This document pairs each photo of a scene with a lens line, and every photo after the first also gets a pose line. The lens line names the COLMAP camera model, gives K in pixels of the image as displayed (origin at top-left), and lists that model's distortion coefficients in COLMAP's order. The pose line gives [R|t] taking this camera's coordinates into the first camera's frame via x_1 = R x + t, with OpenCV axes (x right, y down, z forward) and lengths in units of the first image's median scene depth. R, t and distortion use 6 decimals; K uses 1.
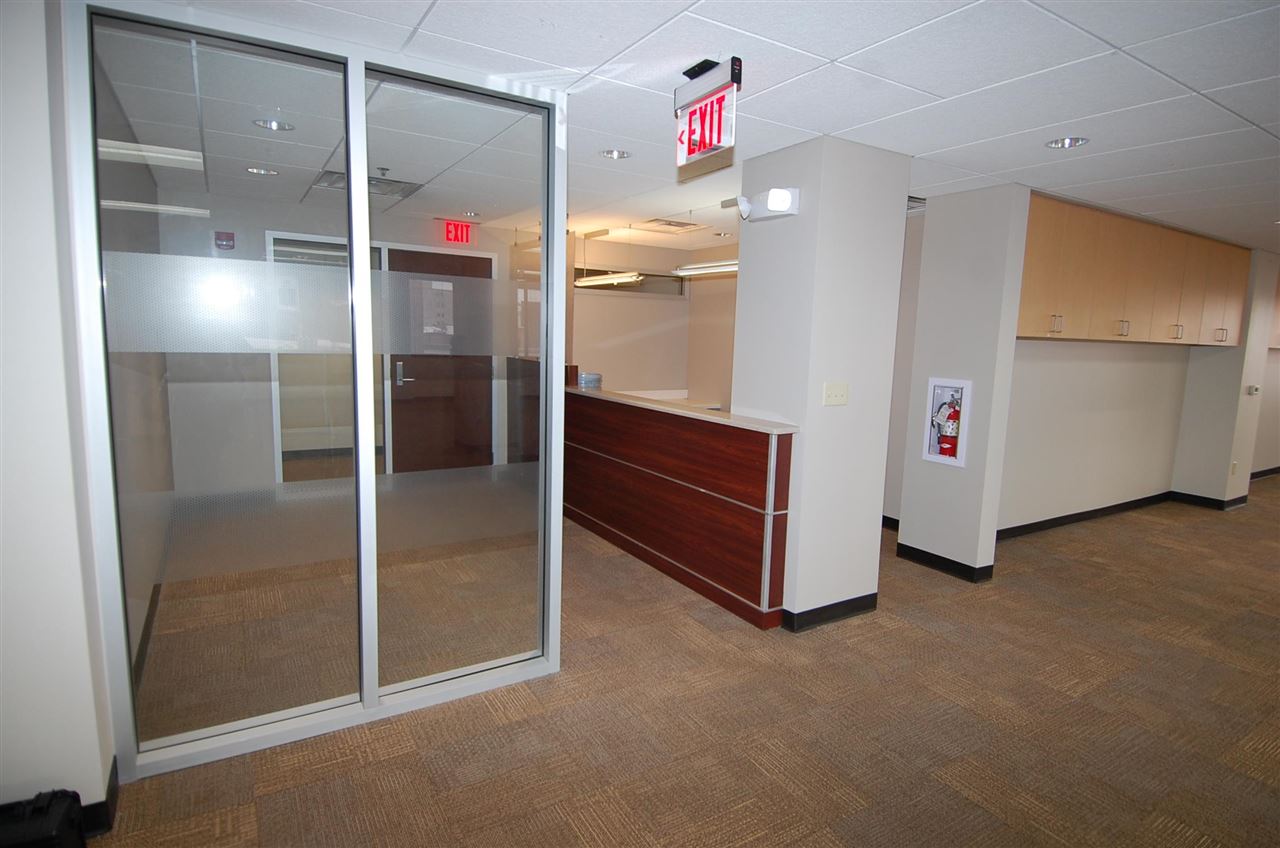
lens RADIAL K [[678.5, 0, 657.9], [0, 678.5, 417.7], [0, 0, 1]] dist [0.030970, -0.040687]
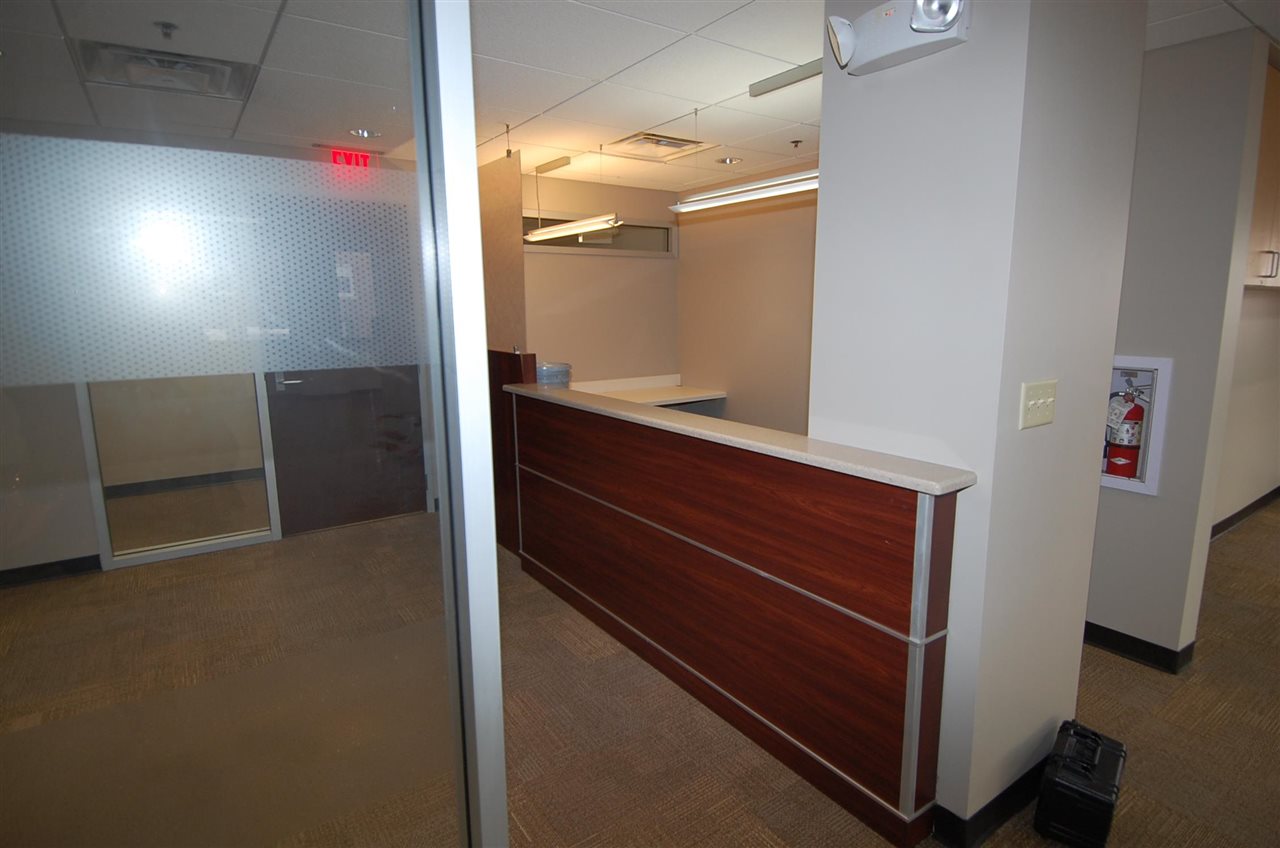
lens RADIAL K [[678.5, 0, 660.5], [0, 678.5, 418.2], [0, 0, 1]] dist [0.030970, -0.040687]
pose [[0.997535, -0.046835, 0.052257, -0.045316], [0.044485, 0.997985, 0.045249, -0.054470], [-0.054271, -0.042813, 0.997608, 0.449507]]
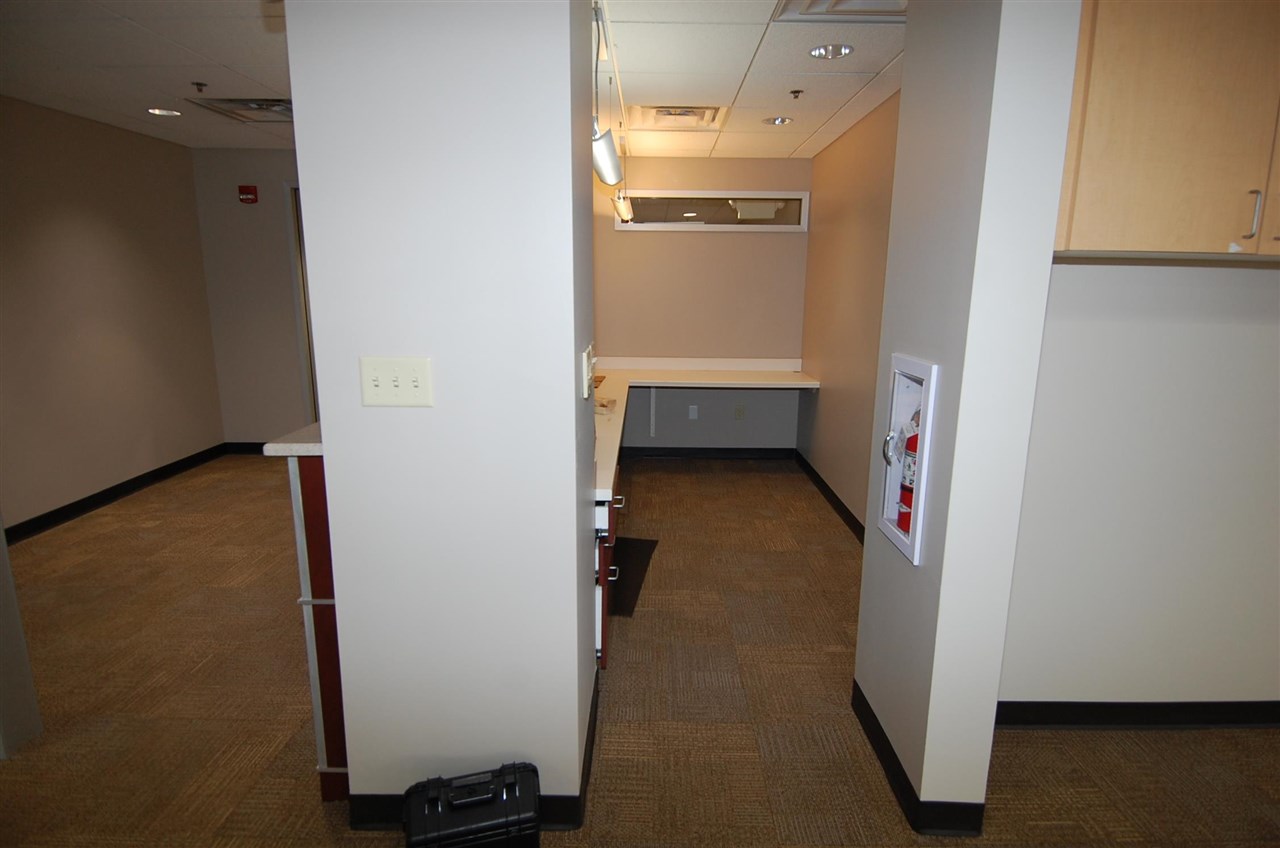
lens RADIAL K [[678.5, 0, 658.9], [0, 678.5, 417.6], [0, 0, 1]] dist [0.030970, -0.040687]
pose [[0.848549, 0.083716, -0.522453, 0.605966], [-0.051877, 0.995810, 0.075309, -0.051675], [0.526568, -0.036801, 0.849336, 0.627626]]
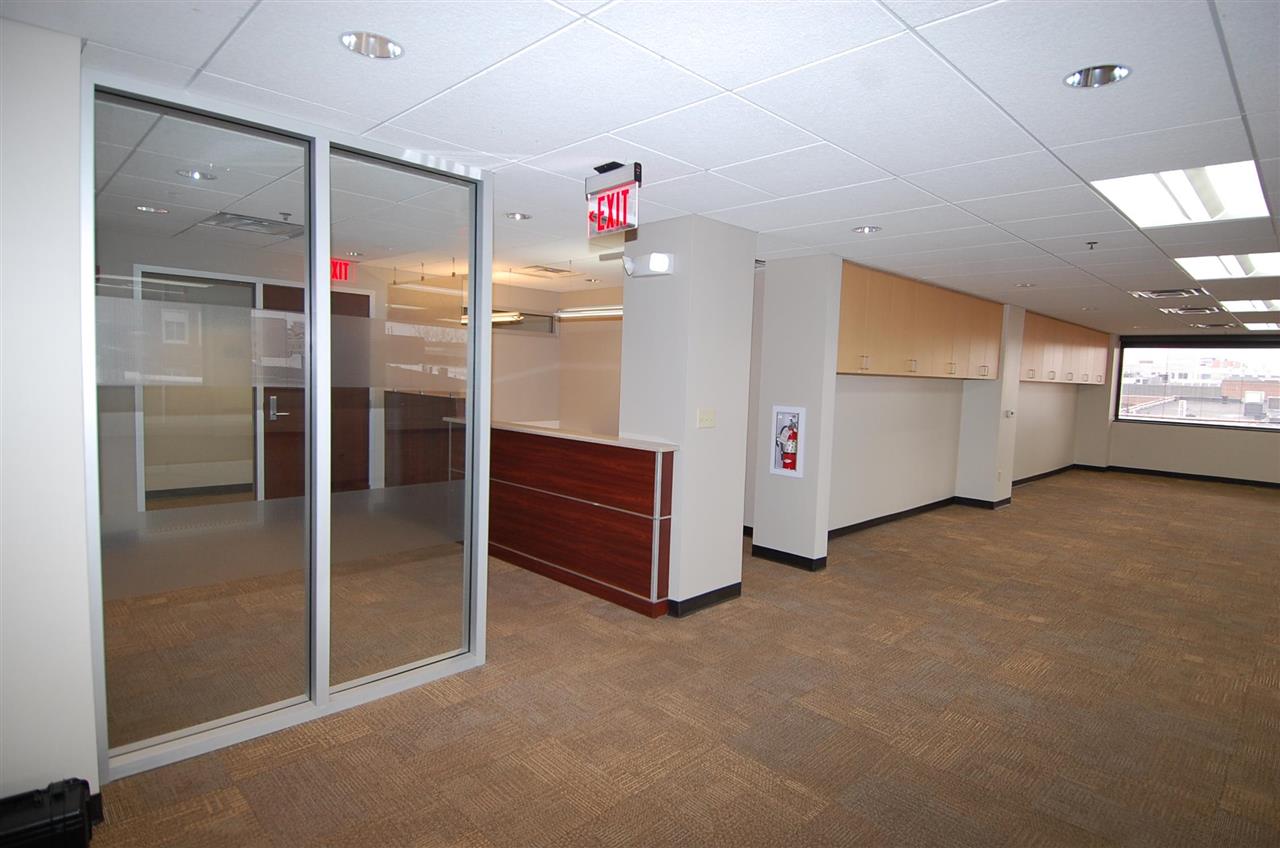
lens RADIAL K [[678.5, 0, 664.5], [0, 678.5, 413.3], [0, 0, 1]] dist [0.030970, -0.040687]
pose [[0.972021, -0.012293, 0.234574, -0.091656], [0.025539, 0.998240, -0.053513, 0.017786], [-0.233503, 0.058007, 0.970624, -0.162088]]
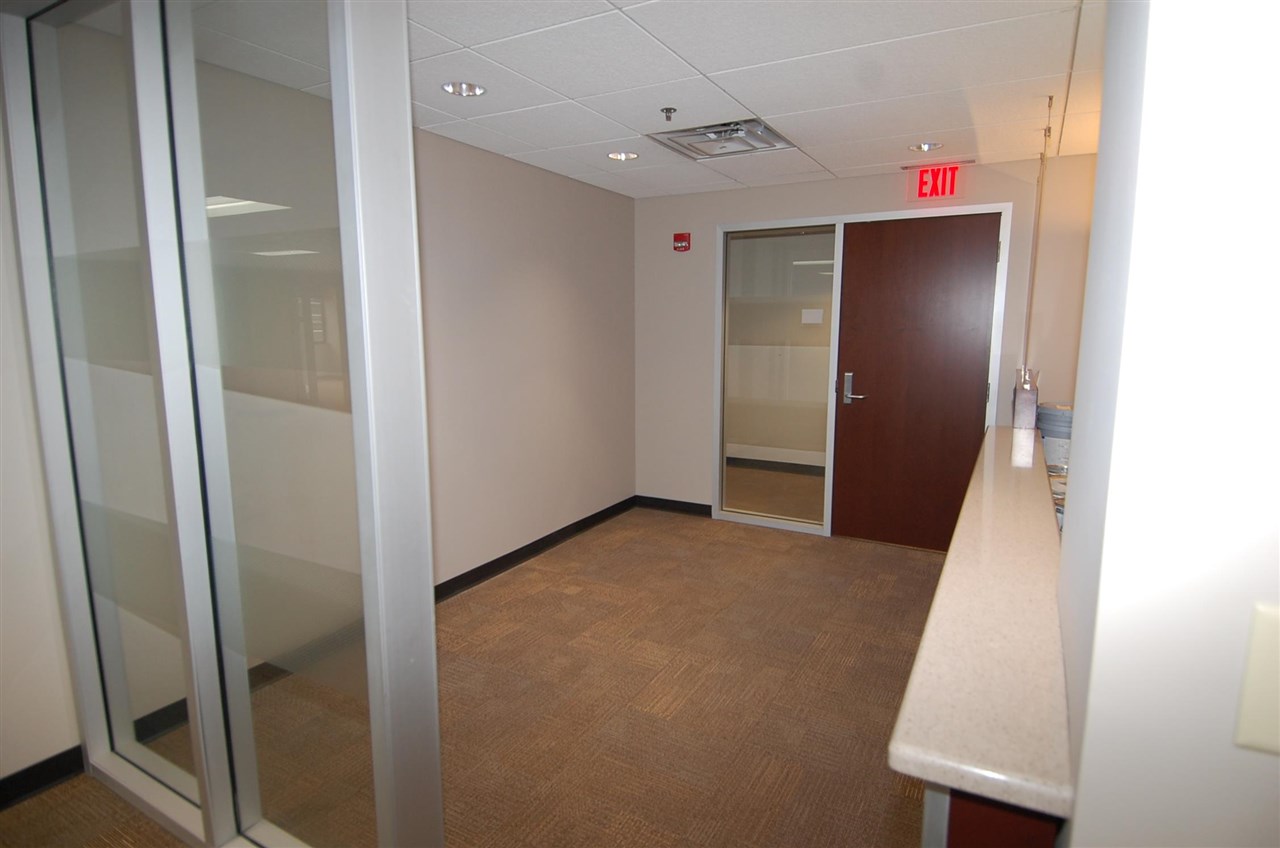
lens RADIAL K [[678.5, 0, 652.0], [0, 678.5, 419.6], [0, 0, 1]] dist [0.030970, -0.040687]
pose [[0.479043, 0.094098, -0.872733, 0.286292], [-0.097688, 0.993777, 0.053528, -0.077920], [0.872339, 0.059613, 0.485254, 0.712527]]
